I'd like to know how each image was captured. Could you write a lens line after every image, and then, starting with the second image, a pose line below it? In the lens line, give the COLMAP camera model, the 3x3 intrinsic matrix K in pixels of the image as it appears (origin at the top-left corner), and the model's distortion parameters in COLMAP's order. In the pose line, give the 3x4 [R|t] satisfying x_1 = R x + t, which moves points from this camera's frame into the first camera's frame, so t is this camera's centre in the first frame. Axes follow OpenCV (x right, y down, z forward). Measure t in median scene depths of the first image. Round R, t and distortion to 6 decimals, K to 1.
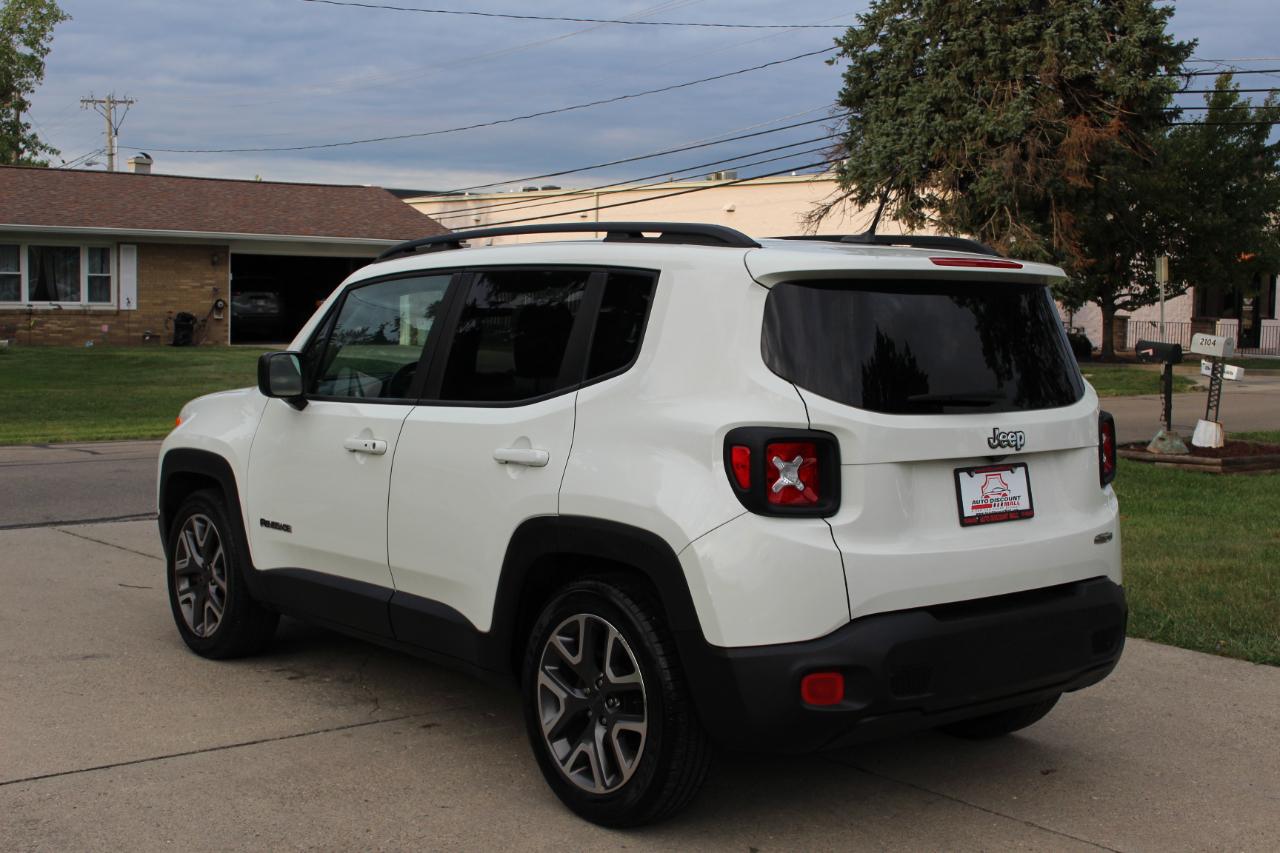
lens RADIAL K [[1616.1, 0, 629.6], [0, 1616.1, 424.7], [0, 0, 1]] dist [-0.027422, -0.039811]
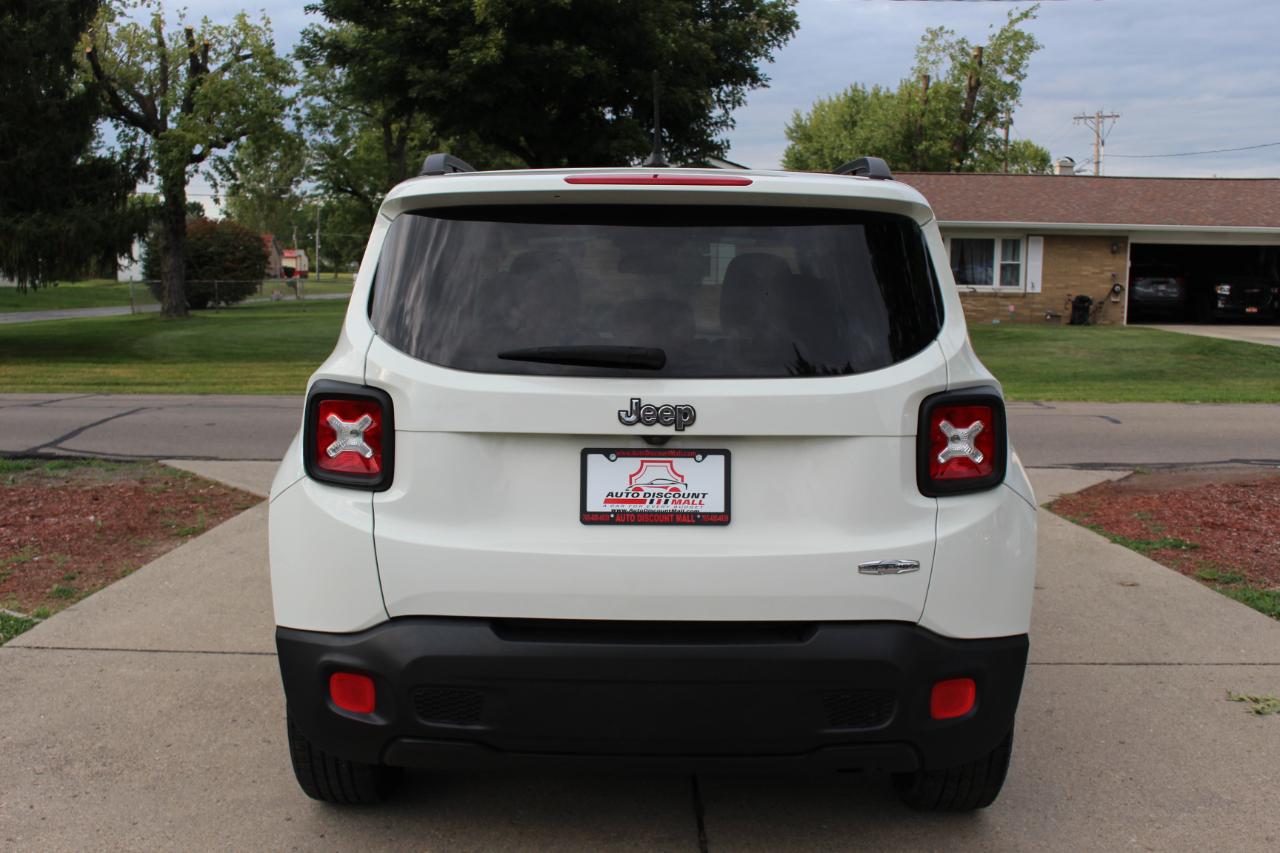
lens RADIAL K [[1353.4, 0, 642.0], [0, 1353.4, 435.7], [0, 0, 1]] dist [-0.121487, 0.119973]
pose [[0.766557, 0.066774, -0.638696, 0.095735], [-0.046883, 0.997744, 0.048043, -0.001642], [0.640463, -0.006883, 0.767958, 0.079002]]
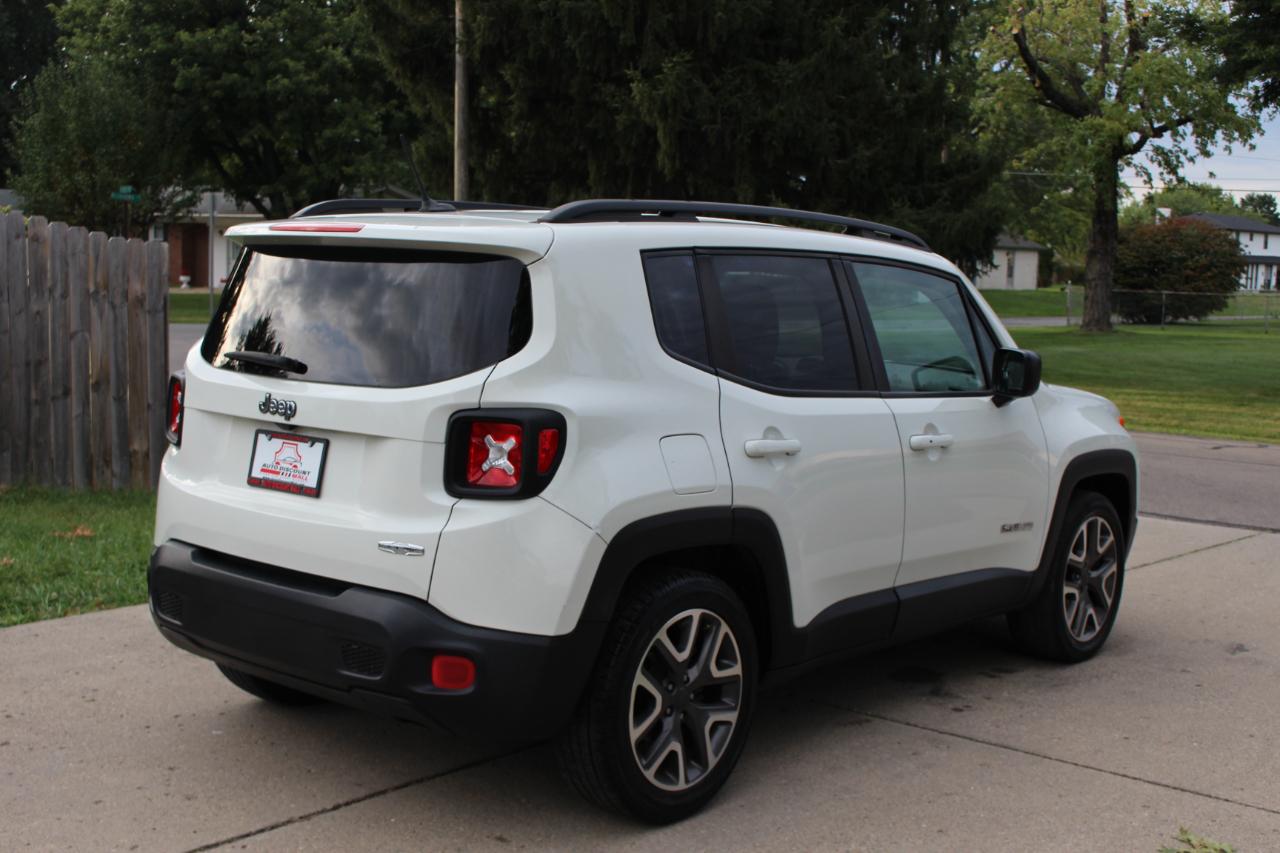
lens RADIAL K [[1616.1, 0, 629.6], [0, 1616.1, 424.7], [0, 0, 1]] dist [-0.027422, -0.039811]
pose [[0.173630, 0.090241, -0.980668, 0.187643], [-0.106772, 0.991648, 0.072347, -0.011224], [0.979006, 0.092147, 0.181815, 0.157604]]
